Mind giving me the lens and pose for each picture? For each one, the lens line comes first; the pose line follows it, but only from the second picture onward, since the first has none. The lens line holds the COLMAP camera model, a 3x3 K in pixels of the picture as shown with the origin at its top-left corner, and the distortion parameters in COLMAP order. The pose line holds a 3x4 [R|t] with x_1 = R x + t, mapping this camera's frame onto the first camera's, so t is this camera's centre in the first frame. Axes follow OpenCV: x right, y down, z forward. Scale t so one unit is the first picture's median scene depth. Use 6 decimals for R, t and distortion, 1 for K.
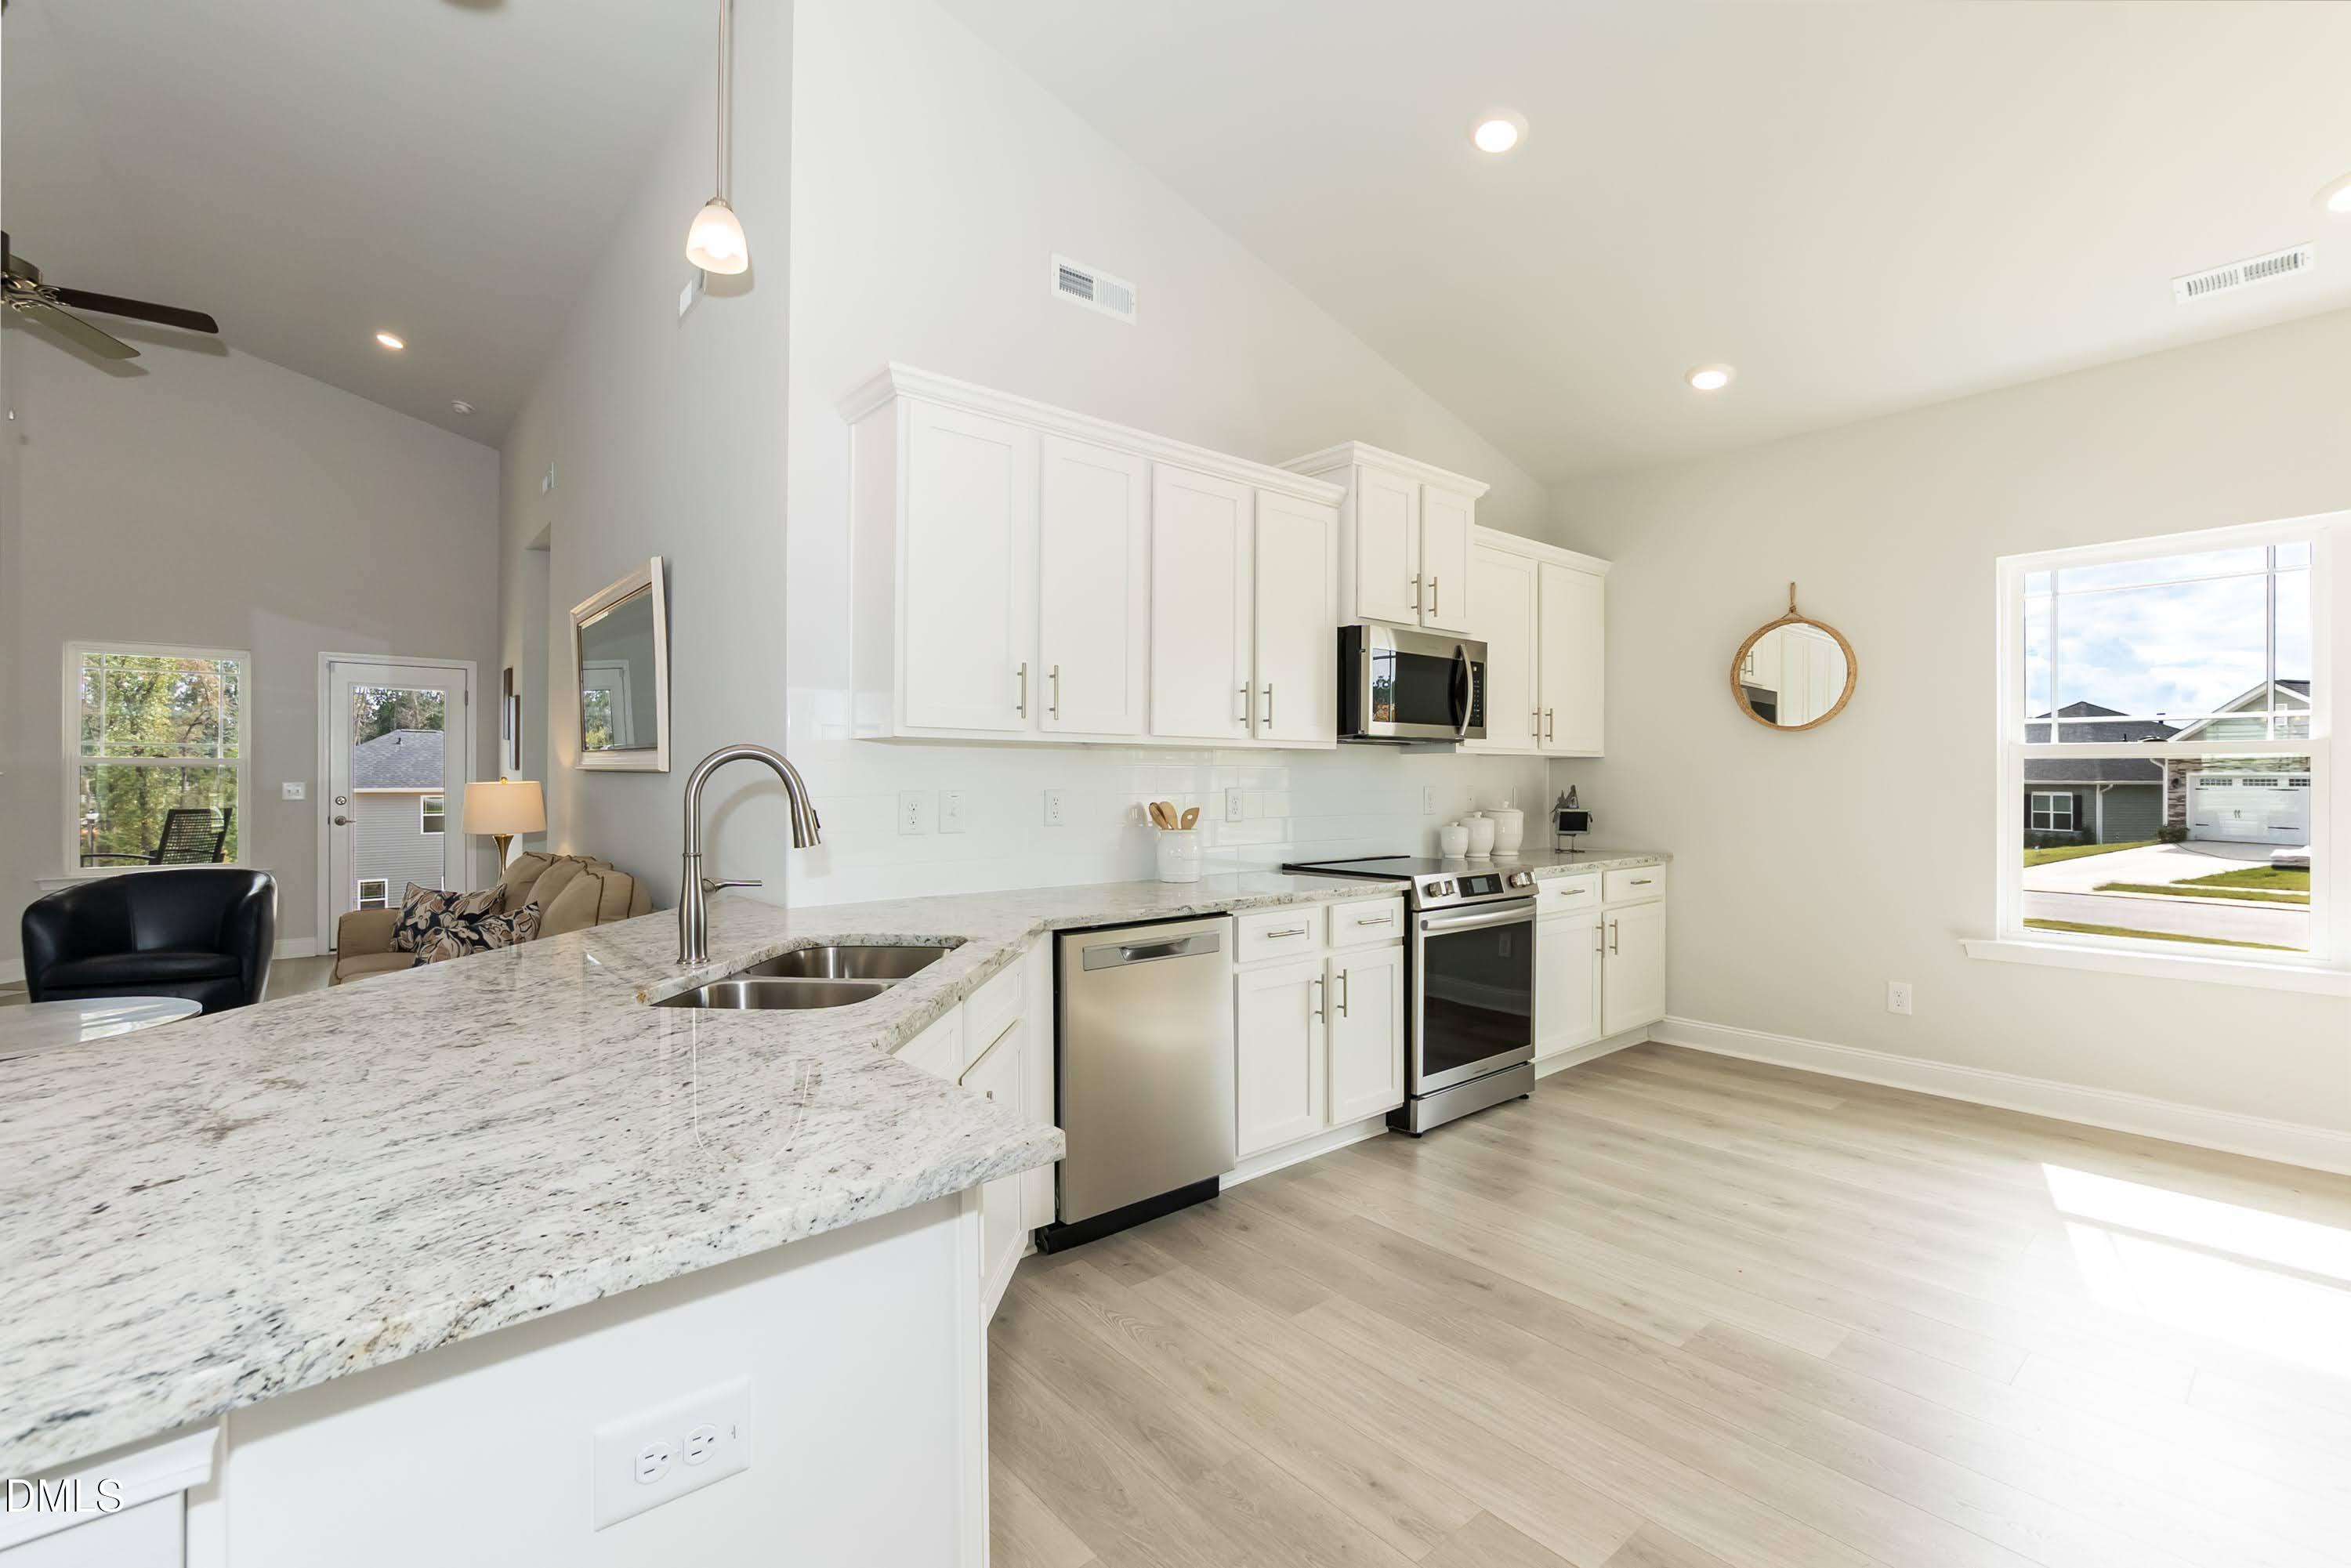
lens RADIAL K [[1024.9, 0, 1183.7], [0, 1024.9, 784.4], [0, 0, 1]] dist [-0.013666, 0.000326]
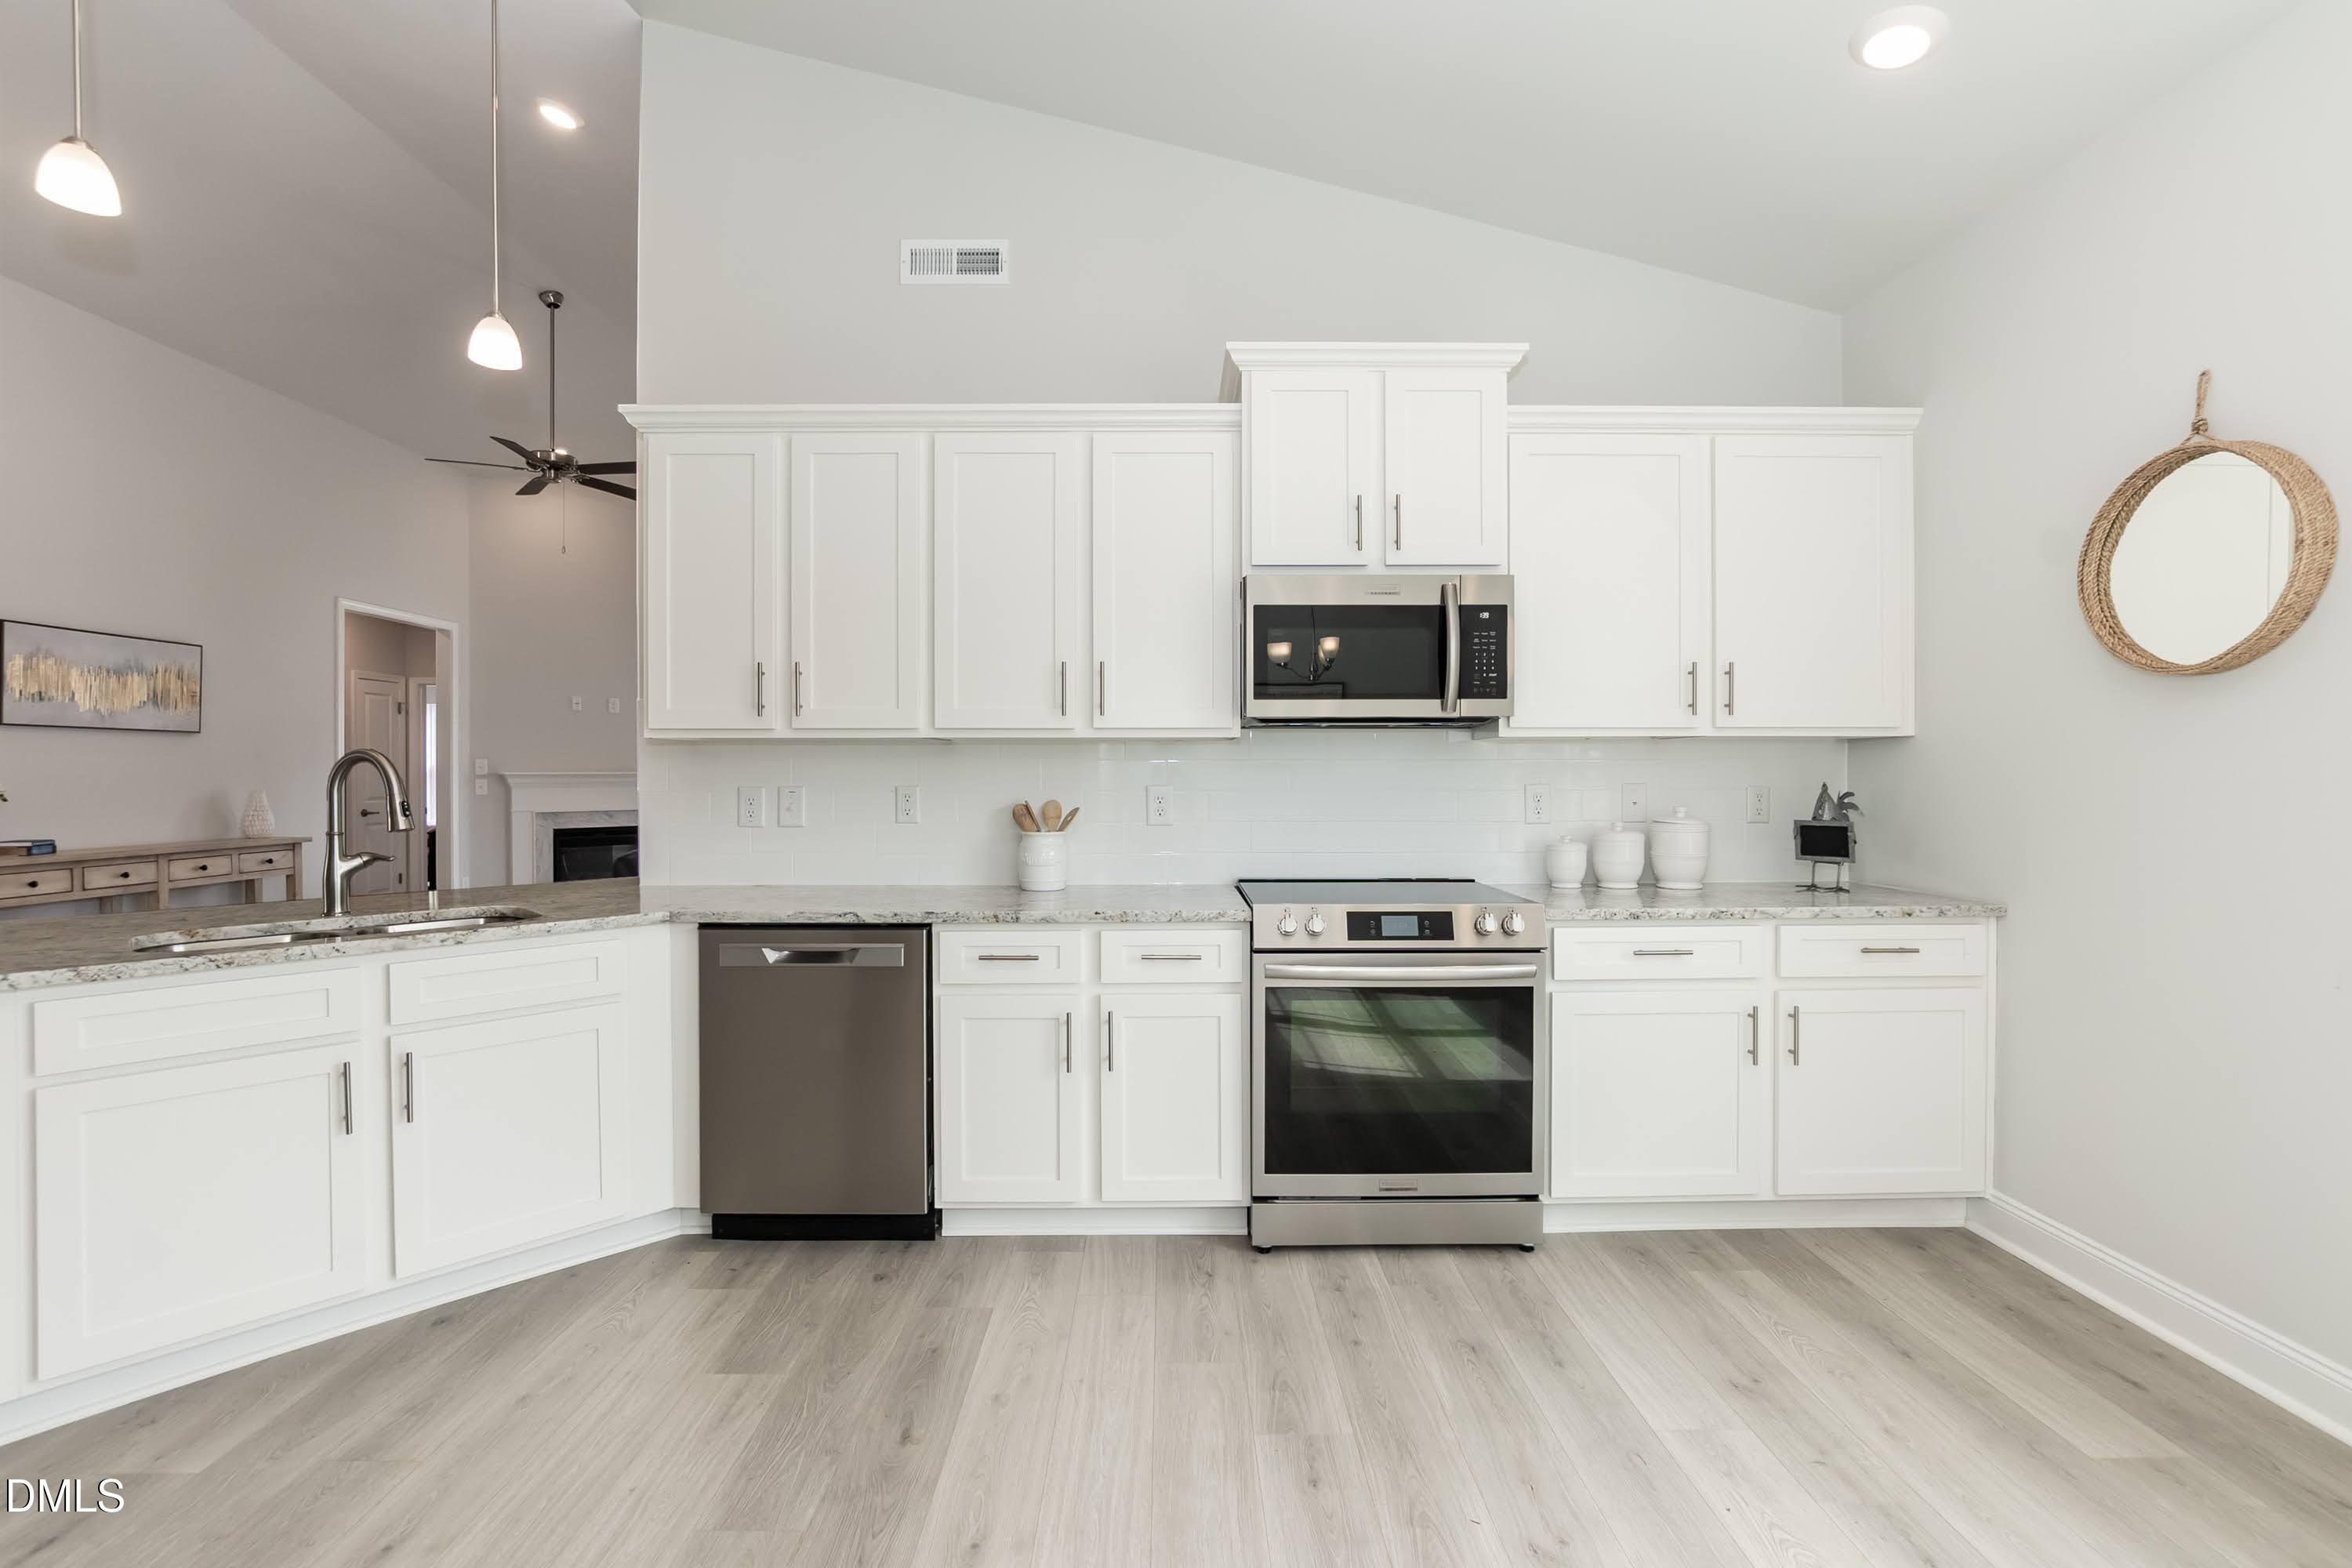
lens RADIAL K [[1025.4, 0, 1177.6], [0, 1025.4, 777.9], [0, 0, 1]] dist [-0.013666, 0.000326]
pose [[0.765224, 0.001410, -0.643762, 0.597230], [-0.000303, 0.999998, 0.001830, -0.003795], [0.643764, -0.001205, 0.765223, 0.346395]]
